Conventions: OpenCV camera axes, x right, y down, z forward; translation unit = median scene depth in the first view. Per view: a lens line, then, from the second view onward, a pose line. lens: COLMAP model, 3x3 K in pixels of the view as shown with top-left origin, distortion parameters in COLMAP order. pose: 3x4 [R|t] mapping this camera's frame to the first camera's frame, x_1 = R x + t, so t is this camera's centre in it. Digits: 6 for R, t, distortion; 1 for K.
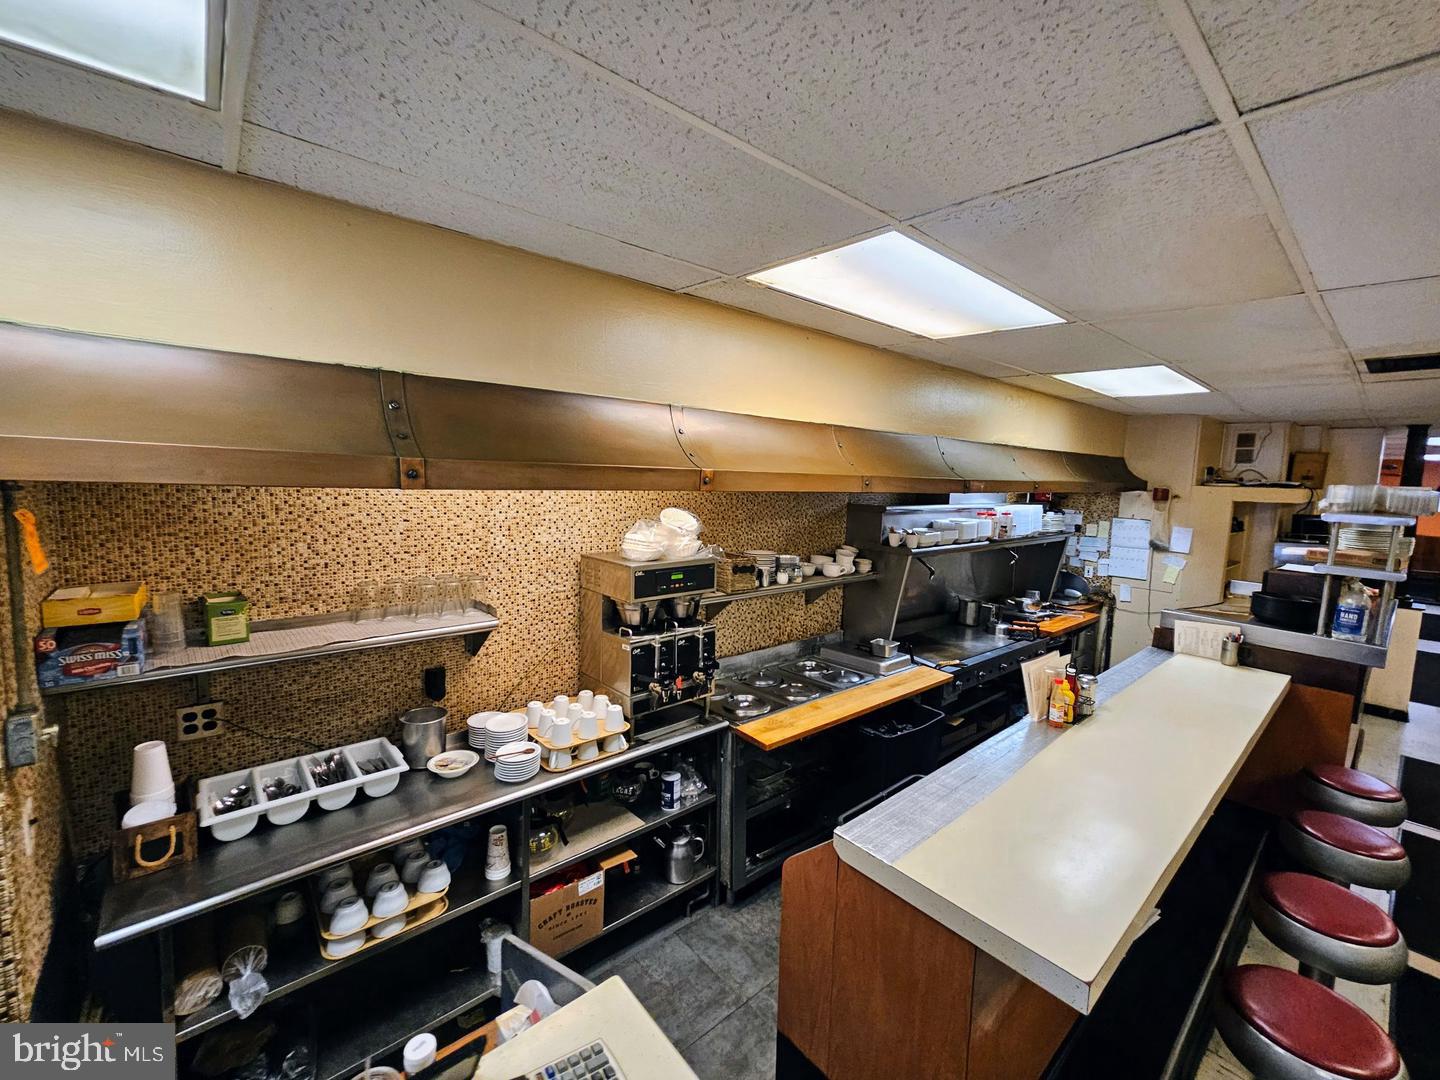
lens RADIAL K [[594.8, 0, 719.2], [0, 594.8, 538.0], [0, 0, 1]] dist [0.008294, -0.000503]
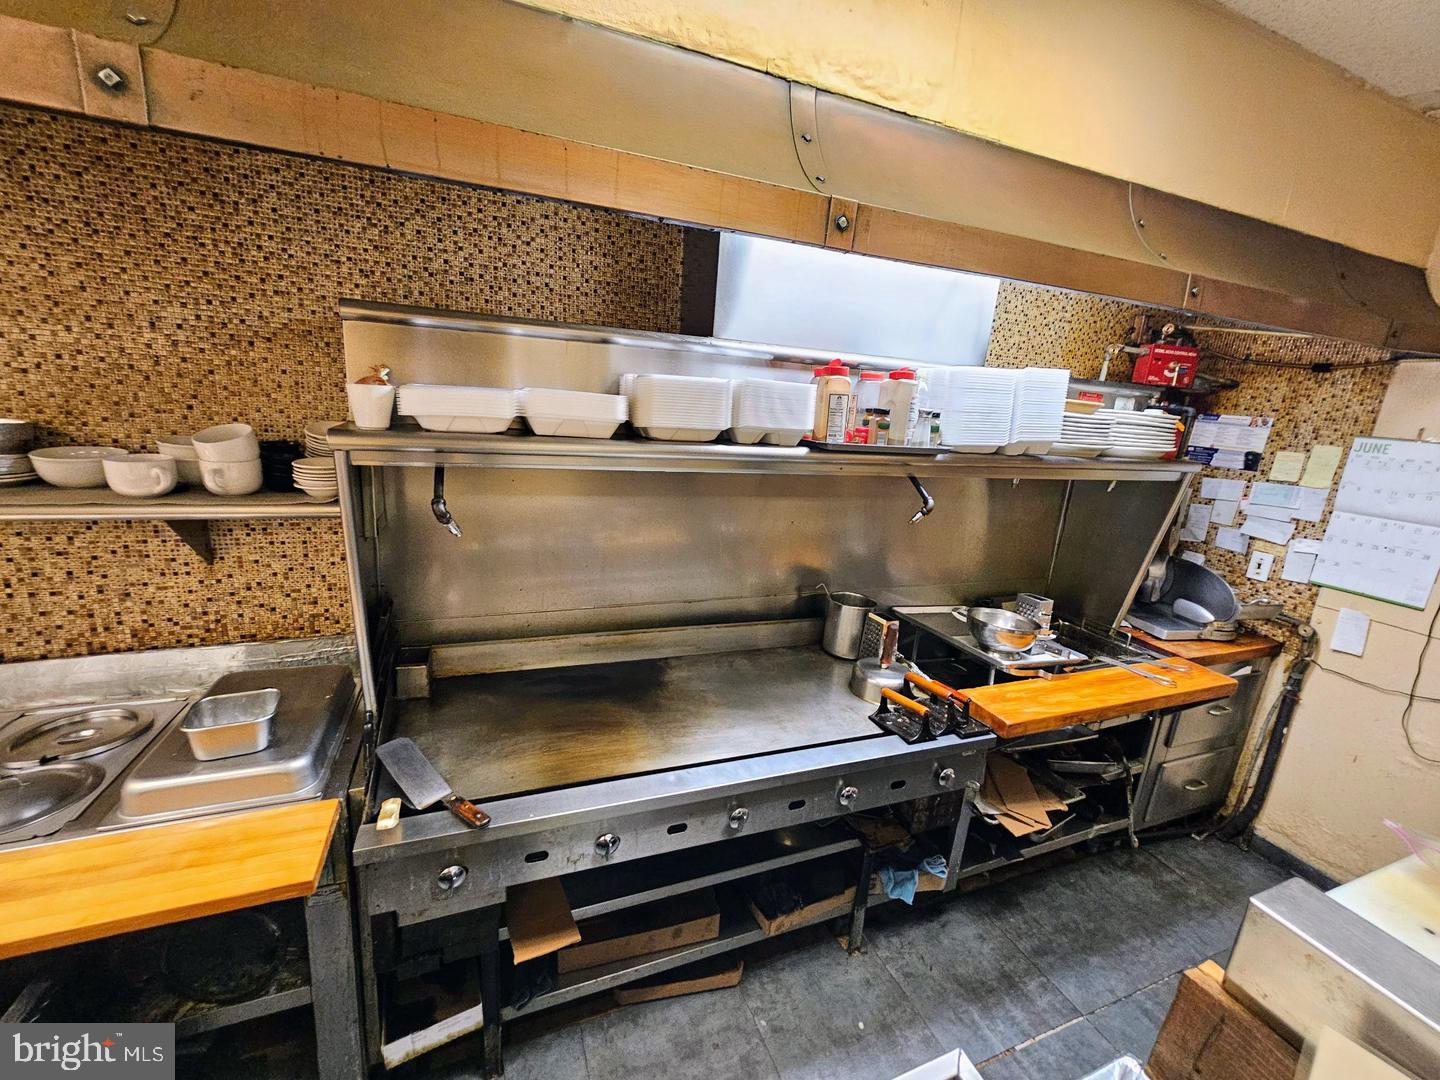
lens RADIAL K [[594.8, 0, 721.0], [0, 594.8, 536.5], [0, 0, 1]] dist [0.008294, -0.000503]
pose [[0.947018, 0.115801, -0.299578, 0.395517], [-0.080278, 0.988478, 0.128323, 0.012786], [0.310986, -0.097475, 0.945403, 0.500700]]
